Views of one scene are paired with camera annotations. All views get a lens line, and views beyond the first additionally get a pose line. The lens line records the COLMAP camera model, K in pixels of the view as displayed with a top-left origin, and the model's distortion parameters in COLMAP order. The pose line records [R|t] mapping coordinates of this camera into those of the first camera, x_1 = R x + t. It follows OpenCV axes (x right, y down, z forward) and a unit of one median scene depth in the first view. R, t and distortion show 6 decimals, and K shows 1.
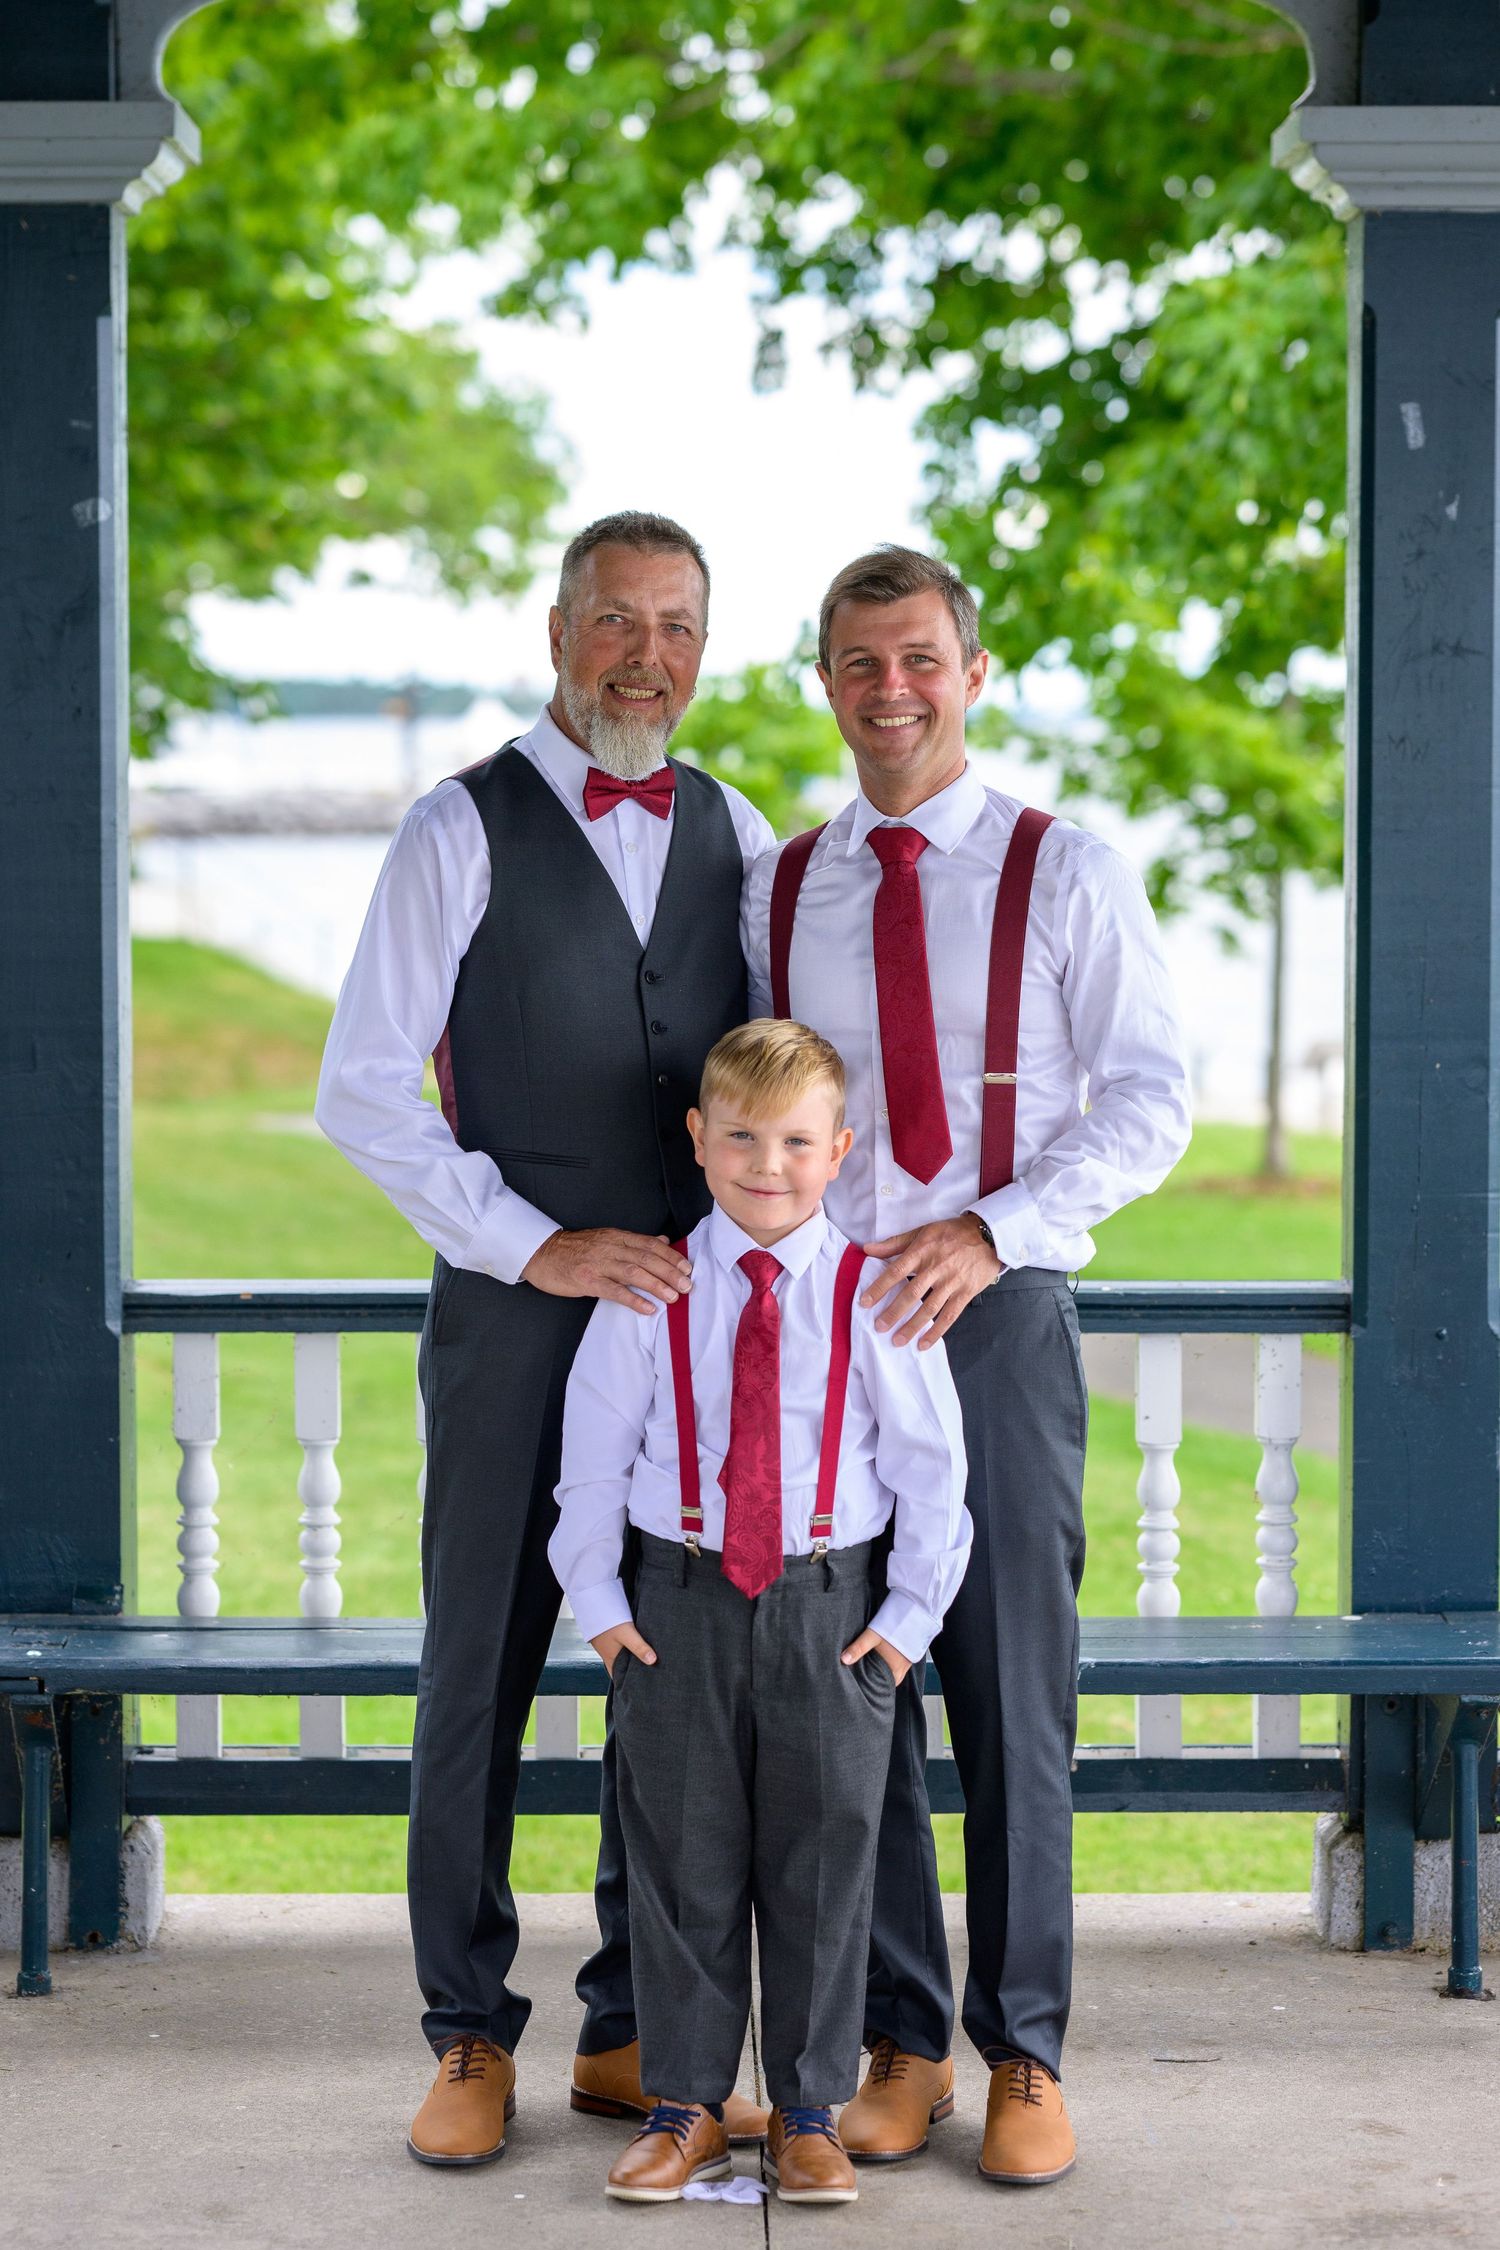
lens RADIAL K [[5410.2, 0, 719.7], [0, 5410.2, 1129.8], [0, 0, 1]] dist [0.402405, 0.510751]
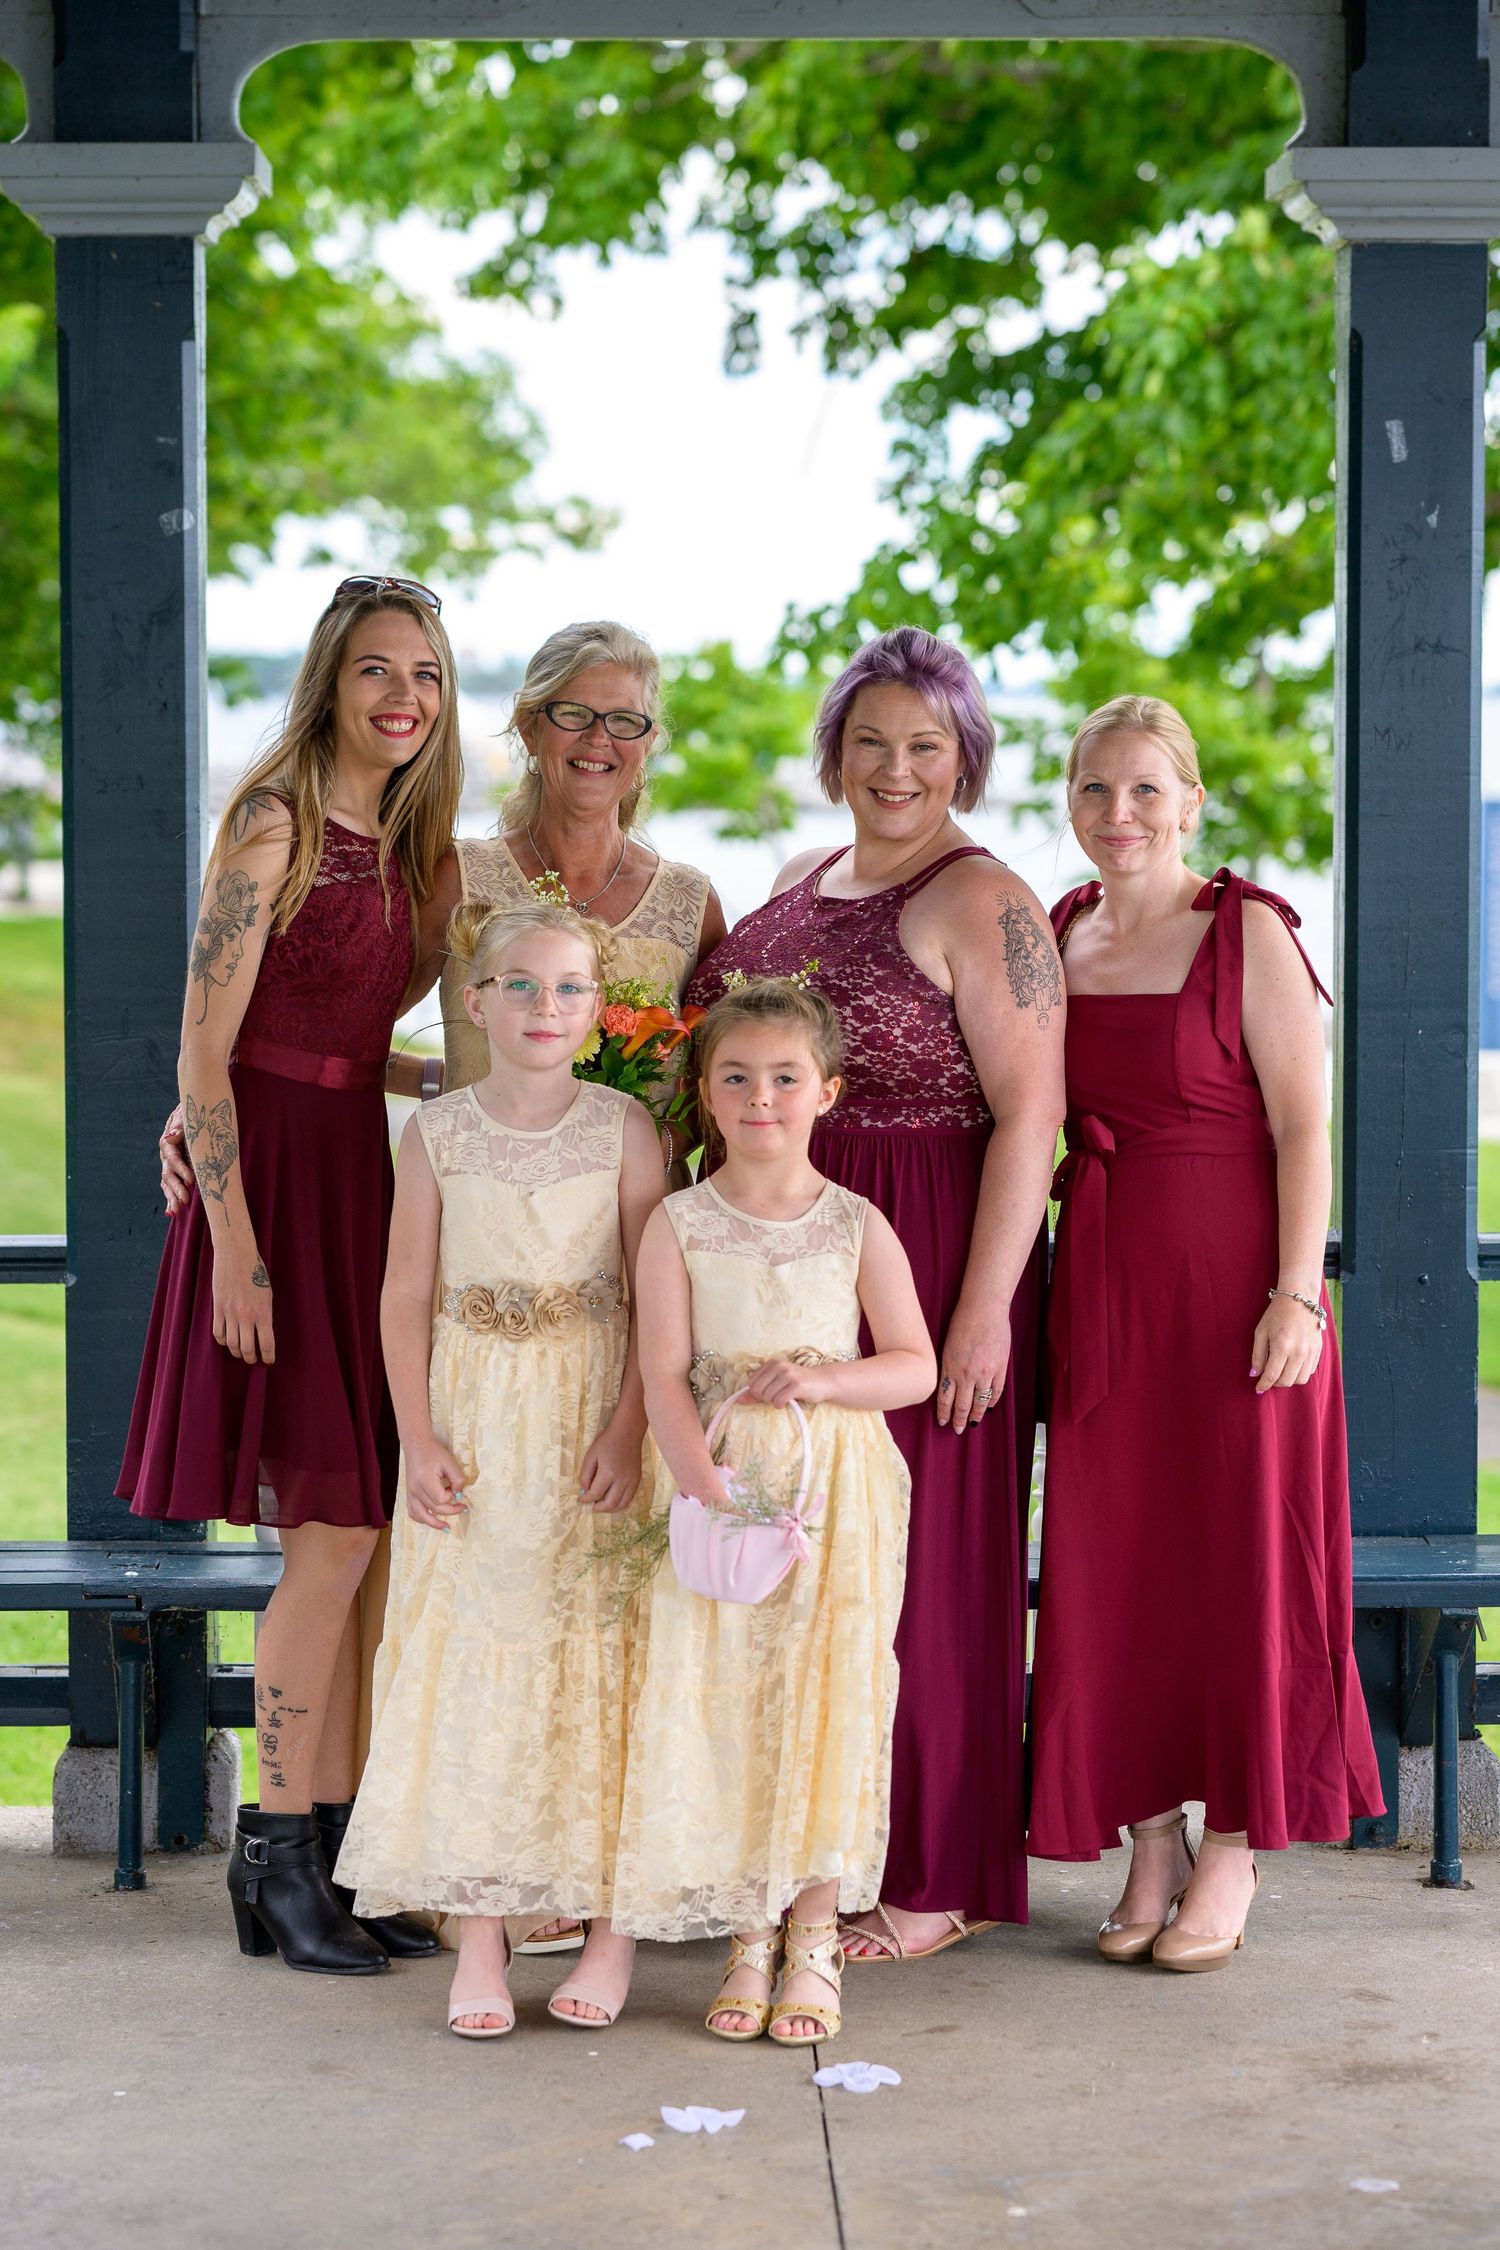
lens RADIAL K [[5538.6, 0, 750.0], [0, 5538.6, 1125.0], [0, 0, 1]] dist [0.522926, 0.172145]
pose [[0.999900, -0.002012, 0.014019, -0.016999], [0.001993, 0.999997, 0.001354, 0.004997], [-0.014021, -0.001326, 0.999901, -0.107836]]
